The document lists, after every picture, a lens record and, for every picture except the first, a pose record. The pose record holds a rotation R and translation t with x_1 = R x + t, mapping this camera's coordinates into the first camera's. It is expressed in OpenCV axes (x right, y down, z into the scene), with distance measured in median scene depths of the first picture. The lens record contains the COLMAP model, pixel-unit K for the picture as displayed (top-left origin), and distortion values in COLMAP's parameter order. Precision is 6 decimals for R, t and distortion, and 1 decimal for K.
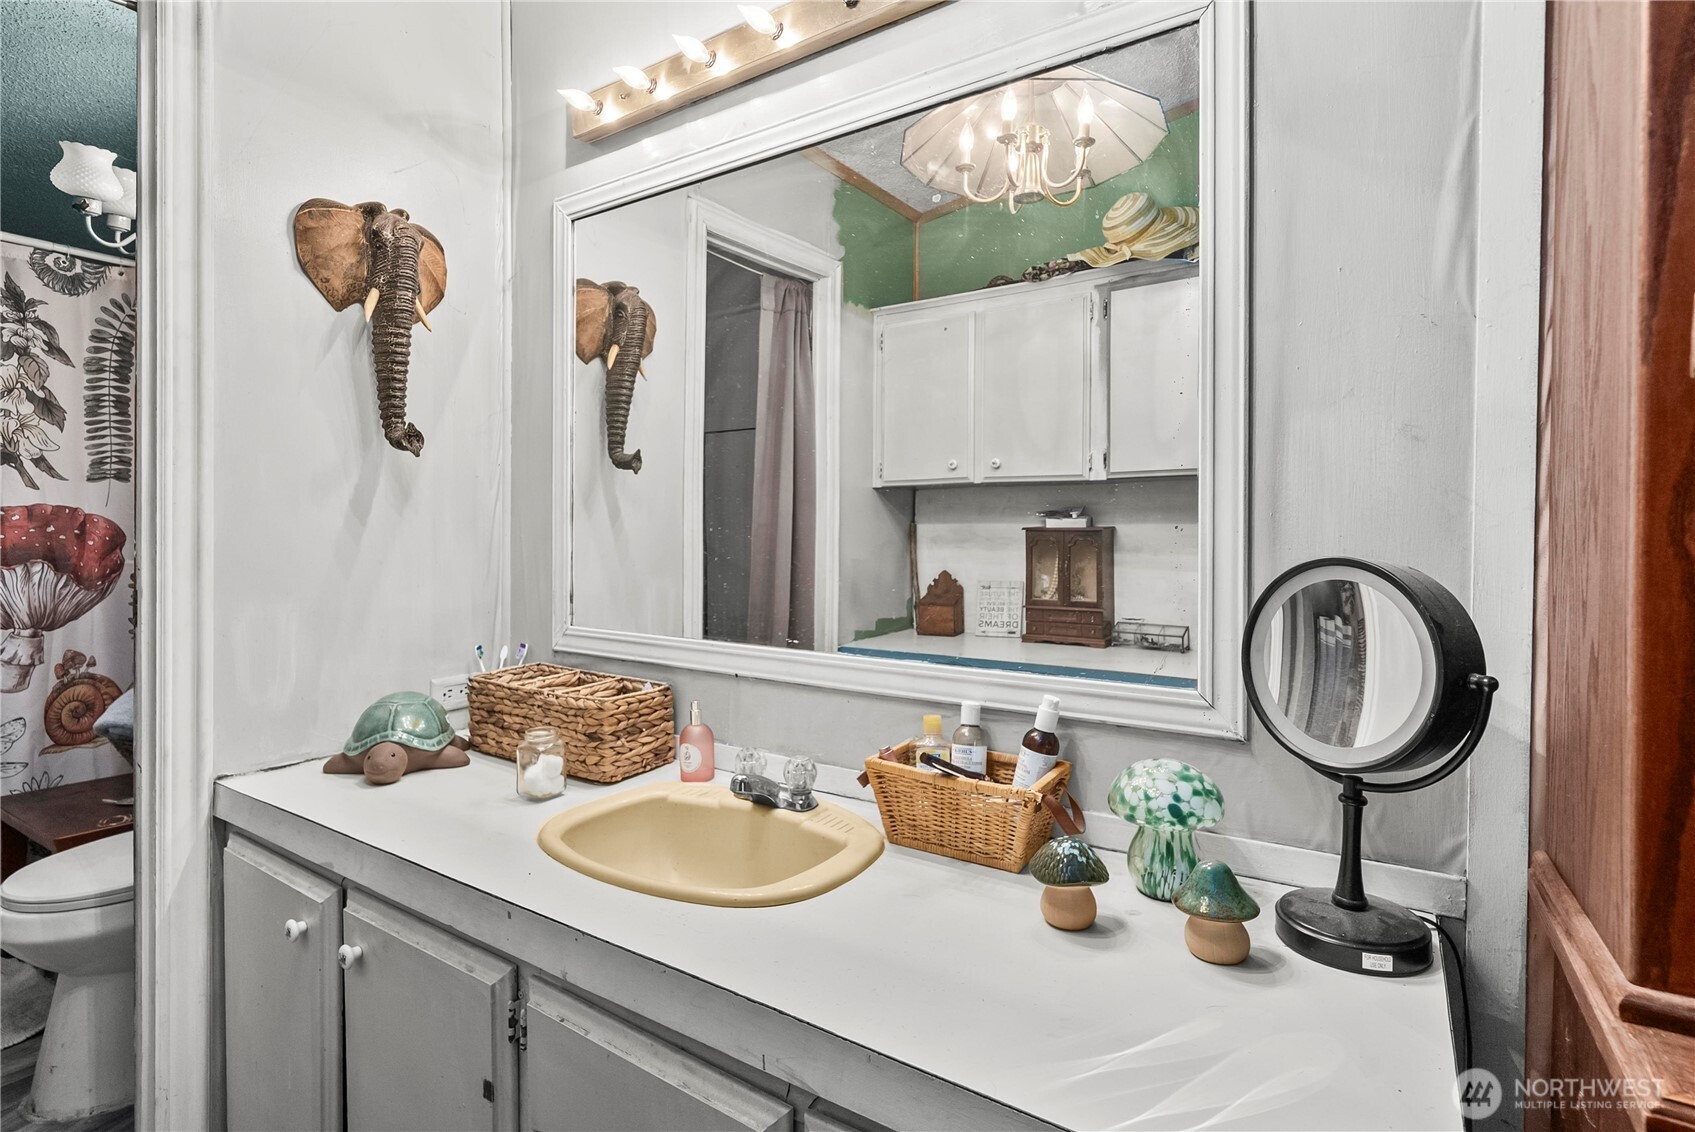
lens RADIAL K [[830.5, 0, 870.2], [0, 830.5, 537.0], [0, 0, 1]] dist [0.000359, 0.000233]
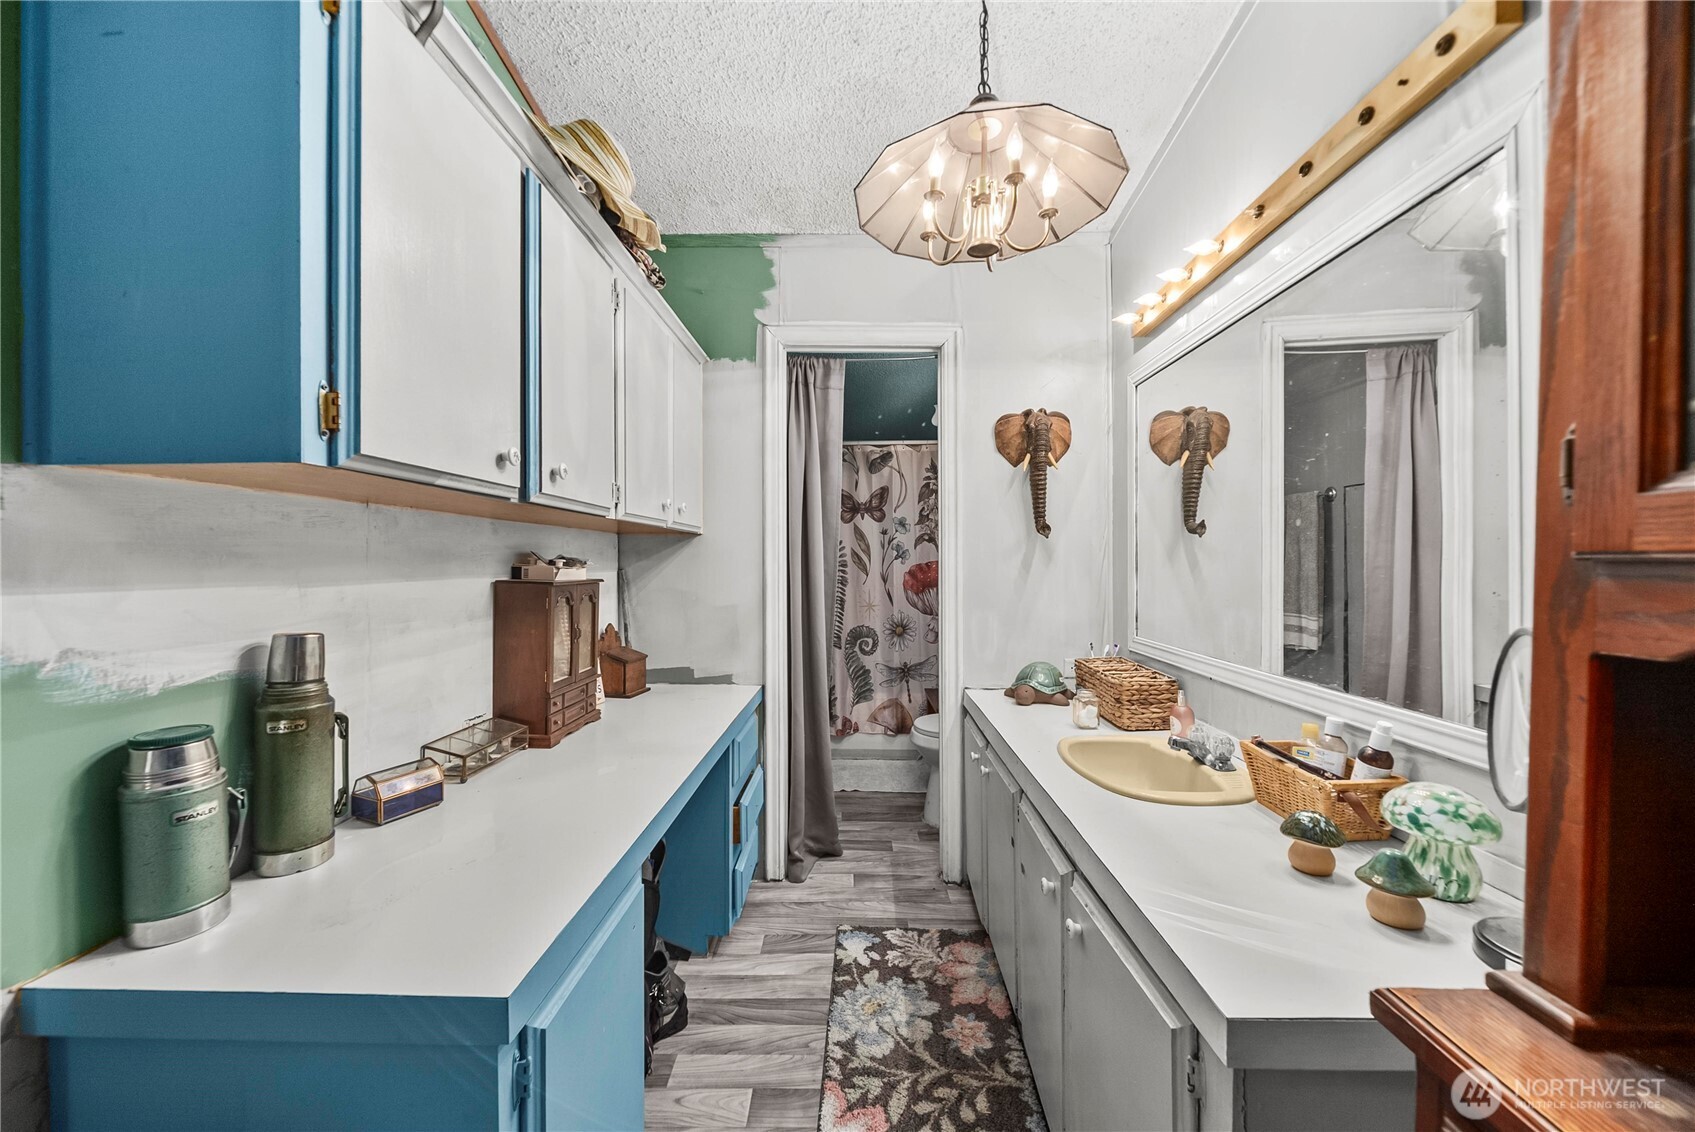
lens RADIAL K [[632.9, 0, 841.9], [0, 632.9, 562.6], [0, 0, 1]] dist [0.000949, 0.000089]
pose [[0.517920, -0.005973, -0.855408, 0.447292], [0.001194, 0.999980, -0.006259, -0.032936], [0.855428, 0.002220, 0.517917, -0.146645]]
